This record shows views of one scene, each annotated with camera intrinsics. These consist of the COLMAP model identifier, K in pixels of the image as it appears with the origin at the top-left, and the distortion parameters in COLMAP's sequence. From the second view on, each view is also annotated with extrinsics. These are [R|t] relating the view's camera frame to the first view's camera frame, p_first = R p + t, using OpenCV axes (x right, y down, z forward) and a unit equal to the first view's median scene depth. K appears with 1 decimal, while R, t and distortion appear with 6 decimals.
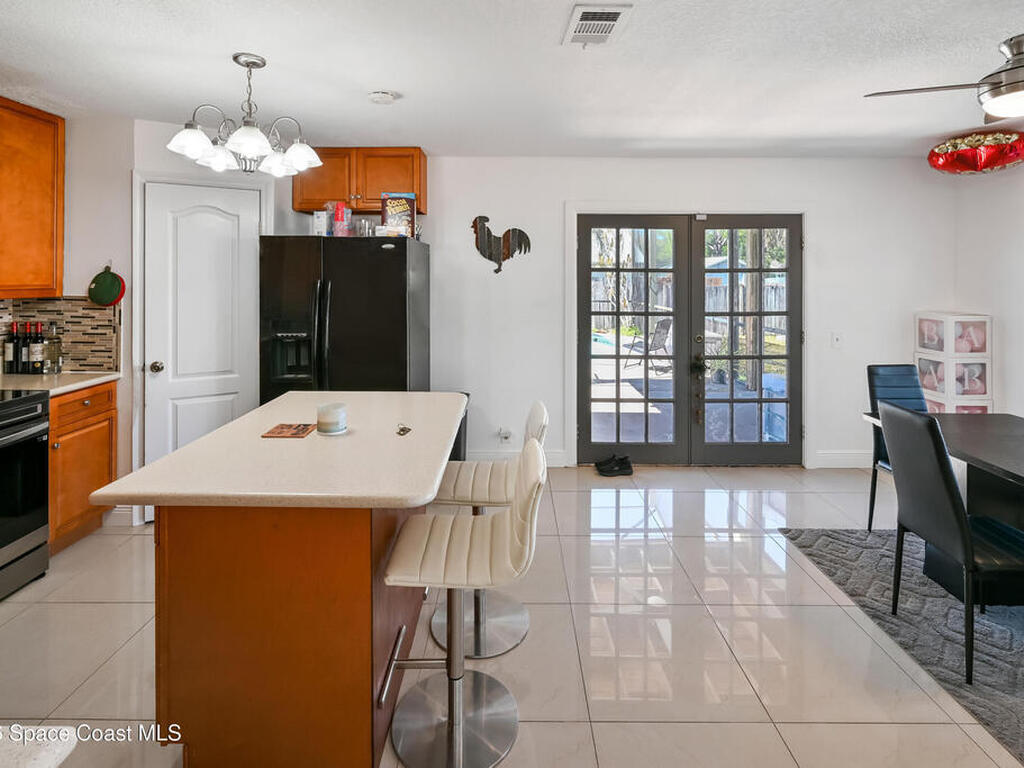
lens RADIAL K [[503.1, 0, 505.4], [0, 503.1, 282.6], [0, 0, 1]] dist [-0.000987, -0.000545]
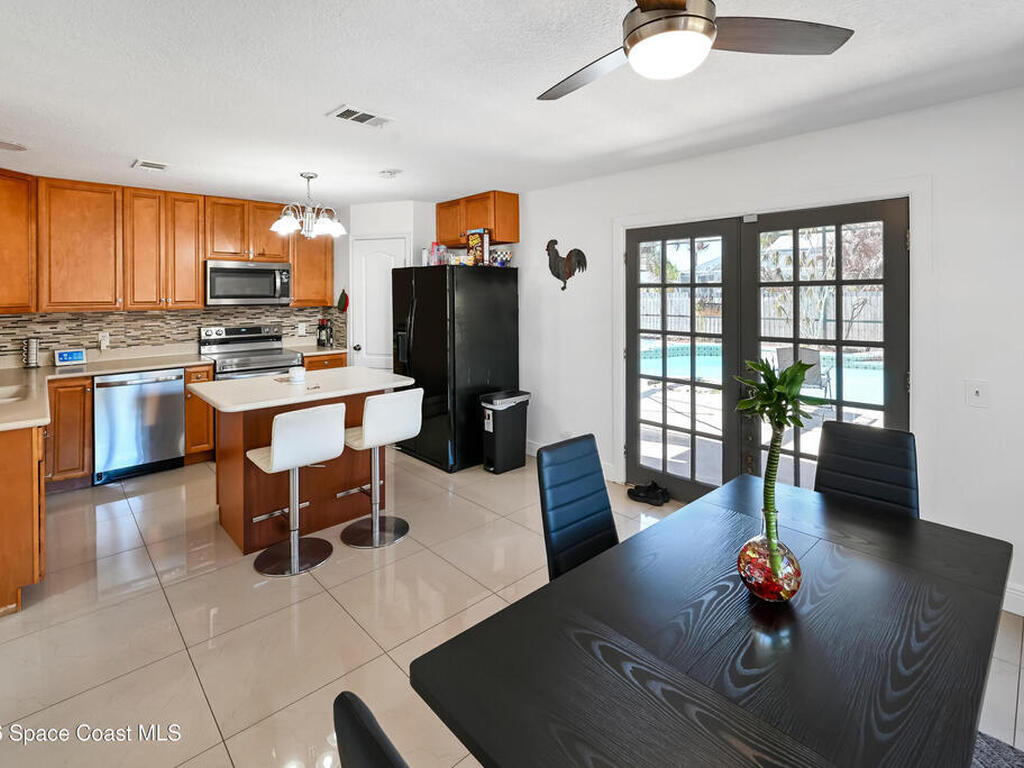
lens RADIAL K [[503.1, 0, 505.4], [0, 503.1, 282.6], [0, 0, 1]] dist [-0.000987, -0.000545]
pose [[0.678447, -0.021628, -0.734331, 0.709387], [-0.001393, 0.999527, -0.030726, -0.001561], [0.734648, 0.021868, 0.678096, 0.157246]]
